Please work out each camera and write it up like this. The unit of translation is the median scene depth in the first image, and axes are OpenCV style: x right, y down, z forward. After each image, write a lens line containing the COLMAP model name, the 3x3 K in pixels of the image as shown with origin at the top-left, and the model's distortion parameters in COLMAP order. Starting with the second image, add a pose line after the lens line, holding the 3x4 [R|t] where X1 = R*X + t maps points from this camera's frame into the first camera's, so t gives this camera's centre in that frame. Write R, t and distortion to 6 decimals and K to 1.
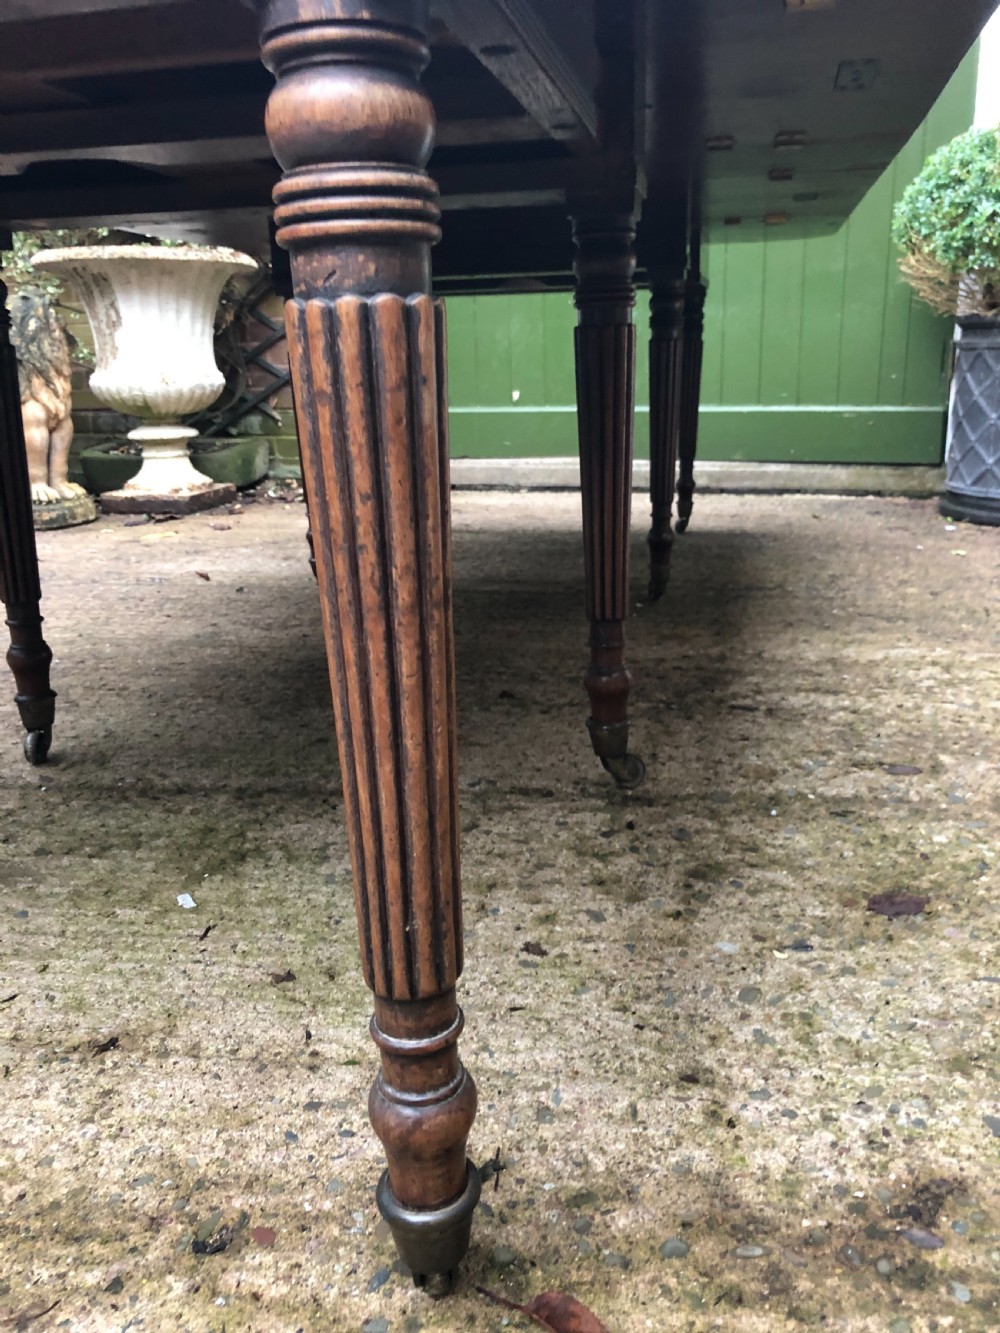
lens RADIAL K [[1090.9, 0, 512.1], [0, 1090.9, 672.9], [0, 0, 1]] dist [0.001948, 0.018595]
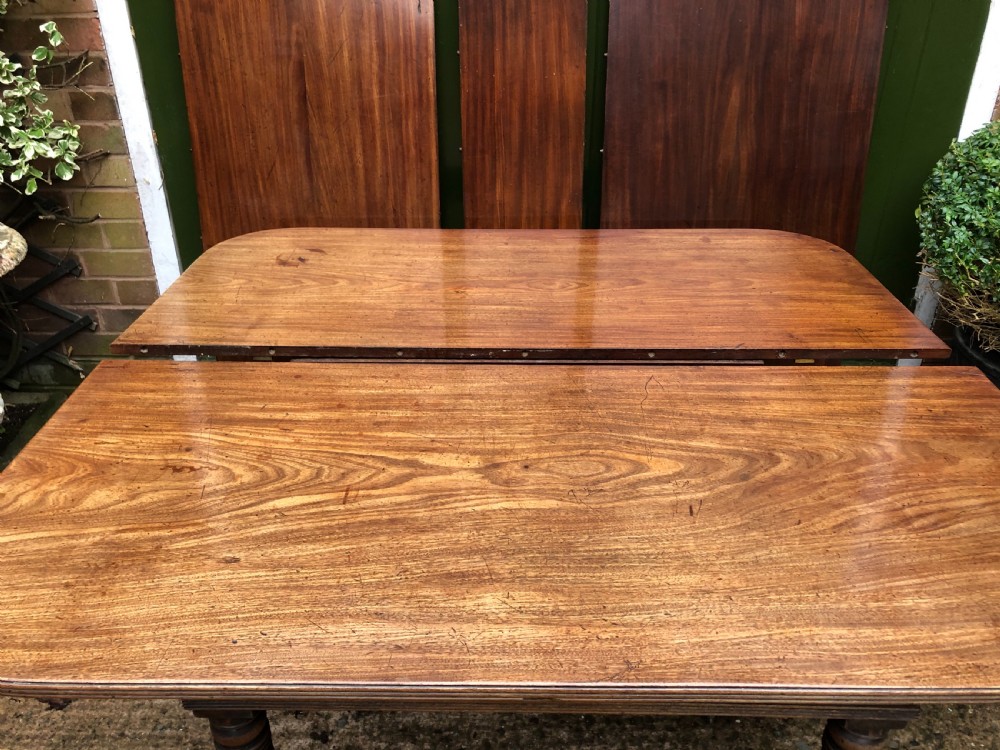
lens RADIAL K [[818.4, 0, 499.3], [0, 818.4, 374.4], [0, 0, 1]] dist [0.001948, 0.018595]
pose [[0.950121, -0.132900, 0.282147, -0.341593], [0.071095, 0.973138, 0.218968, -1.189038], [-0.303669, -0.187987, 0.934048, 1.314822]]
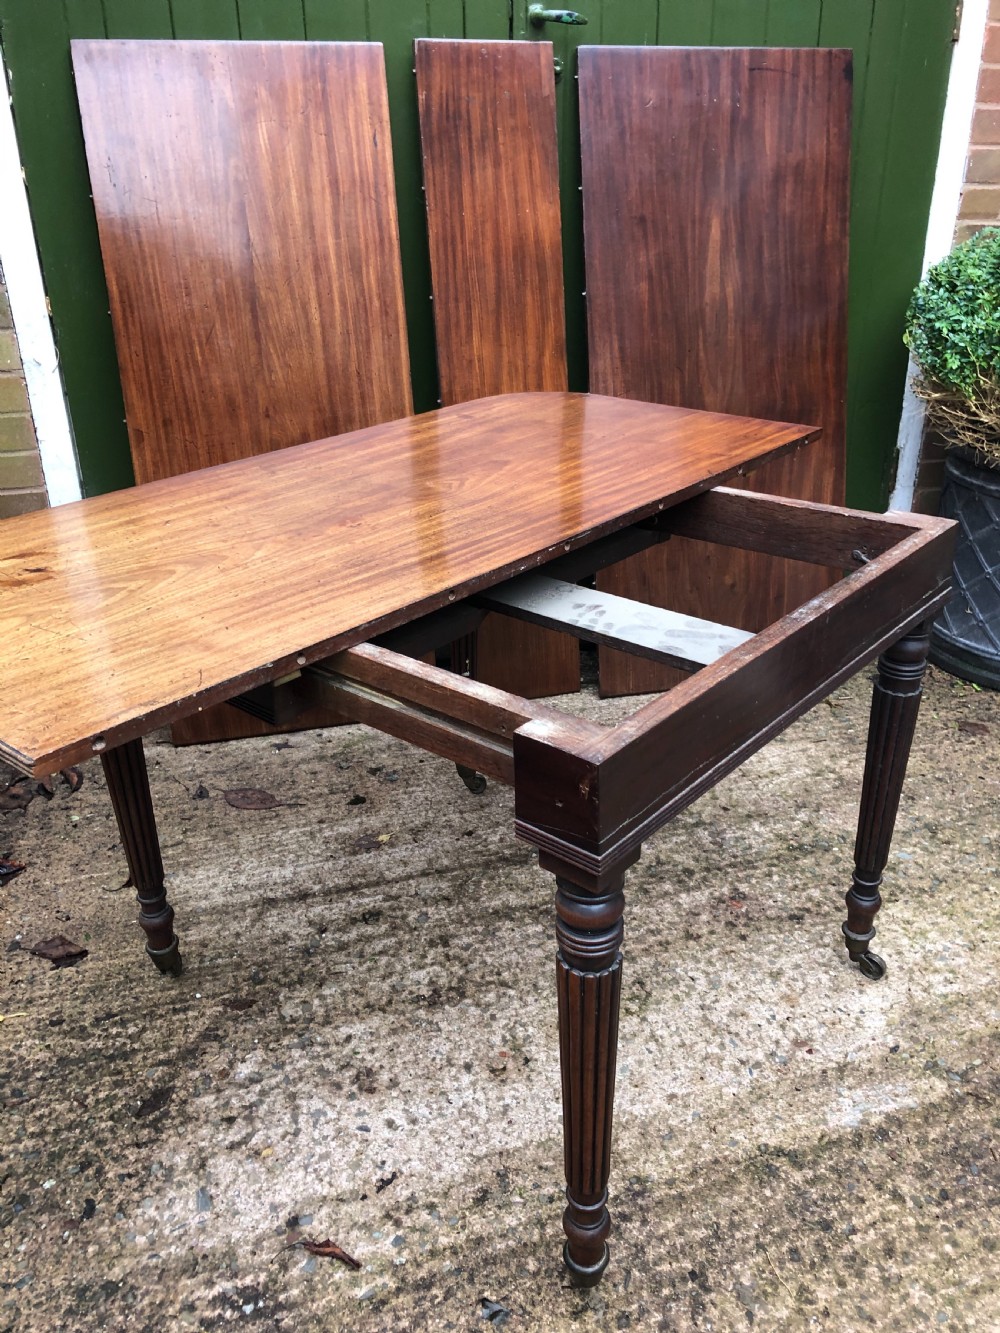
lens RADIAL K [[1090.9, 0, 509.0], [0, 1090.9, 668.0], [0, 0, 1]] dist [0.001948, 0.018595]
pose [[0.844237, -0.215502, 0.490737, -0.884874], [0.146273, 0.973488, 0.175857, -0.948390], [-0.515624, -0.076683, 0.853377, 1.178926]]
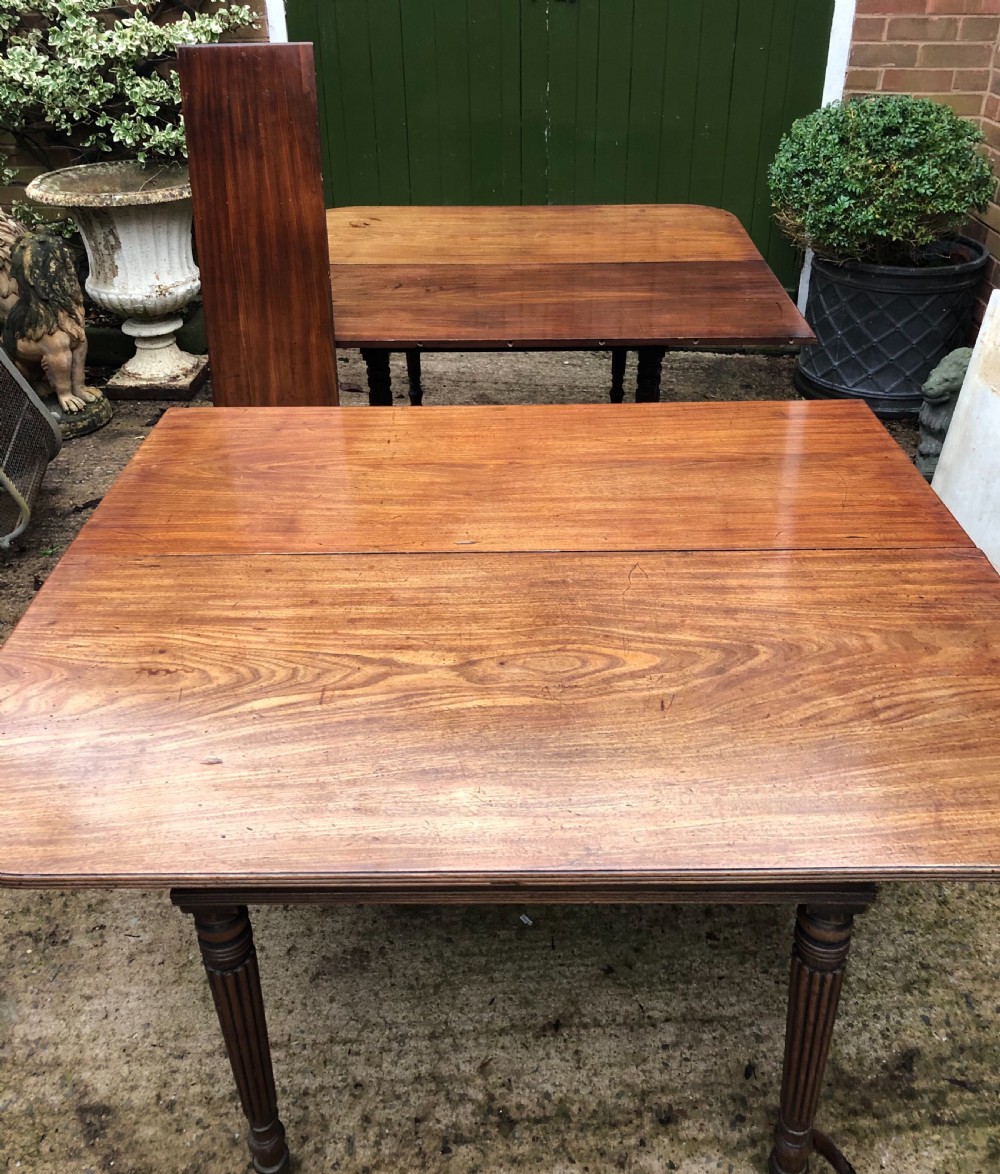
lens RADIAL K [[1087.9, 0, 490.4], [0, 1087.9, 502.8], [0, 0, 1]] dist [0.026096, 0.000000]
pose [[0.983327, -0.080473, 0.163072, -0.541850], [0.044872, 0.976399, 0.211261, -0.829280], [-0.176224, -0.200421, 0.963731, -0.656330]]
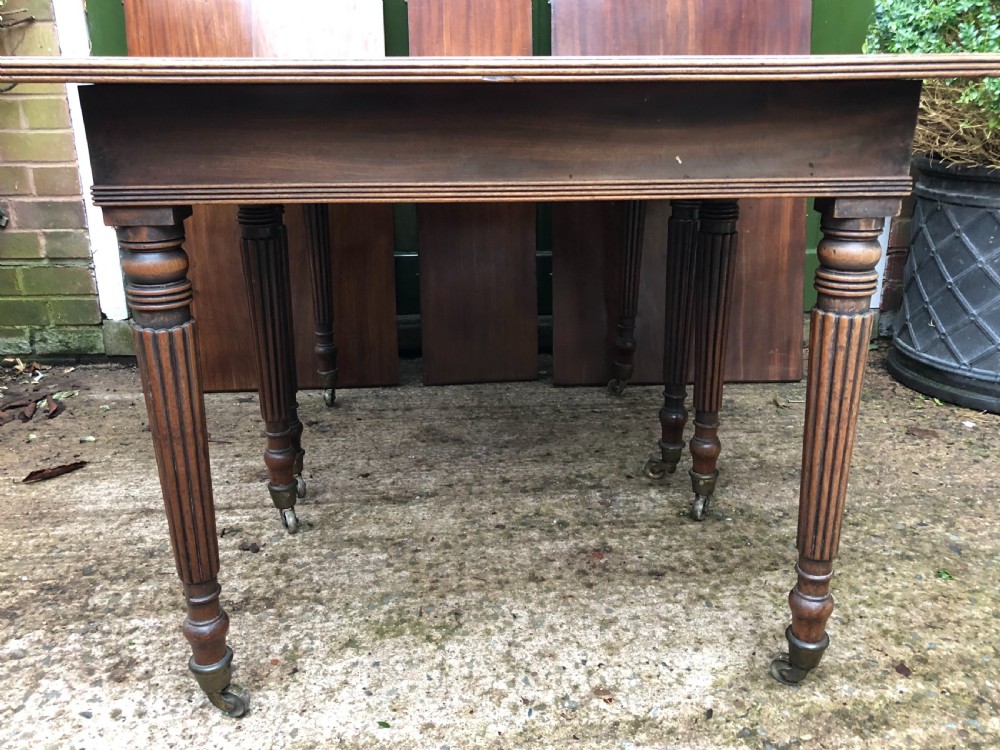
lens RADIAL K [[872.9, 0, 508.5], [0, 872.9, 366.8], [0, 0, 1]] dist [0.013523, 0.000228]
pose [[0.925595, -0.101403, 0.364679, -0.408087], [0.092281, 0.994830, 0.042403, -0.594631], [-0.367093, -0.005595, 0.930167, 1.278367]]
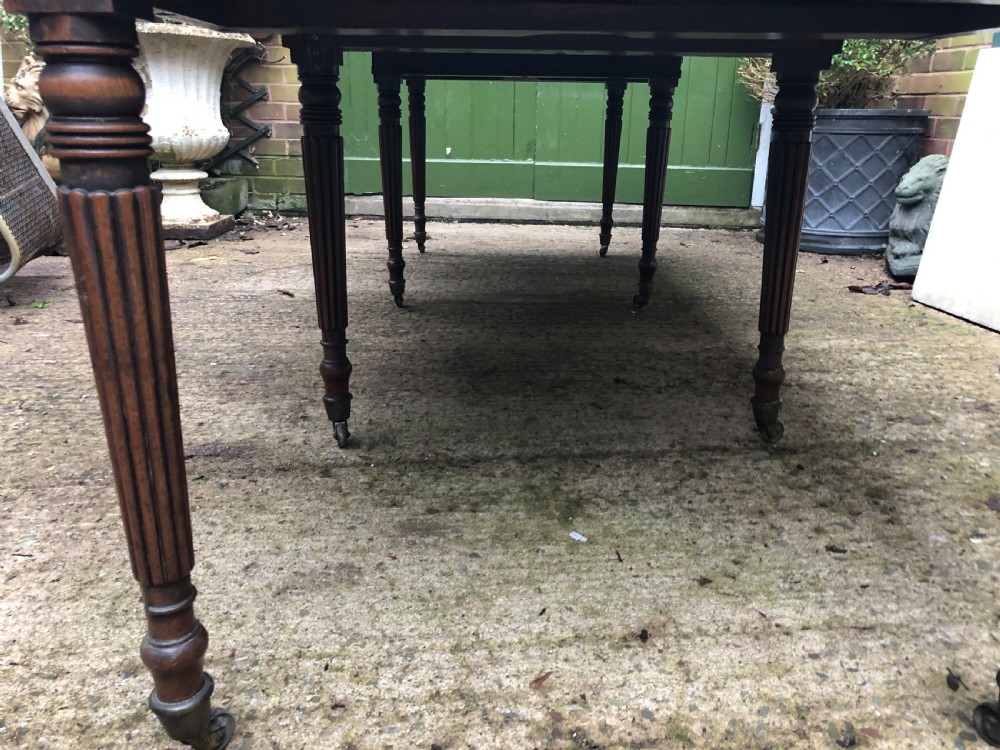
lens RADIAL K [[818.4, 0, 505.3], [0, 818.4, 374.3], [0, 0, 1]] dist [0.001948, 0.018595]
pose [[0.973814, -0.035306, 0.224587, -0.547140], [0.027579, 0.998918, 0.037453, -0.046091], [-0.225666, -0.030279, 0.973734, -0.035009]]
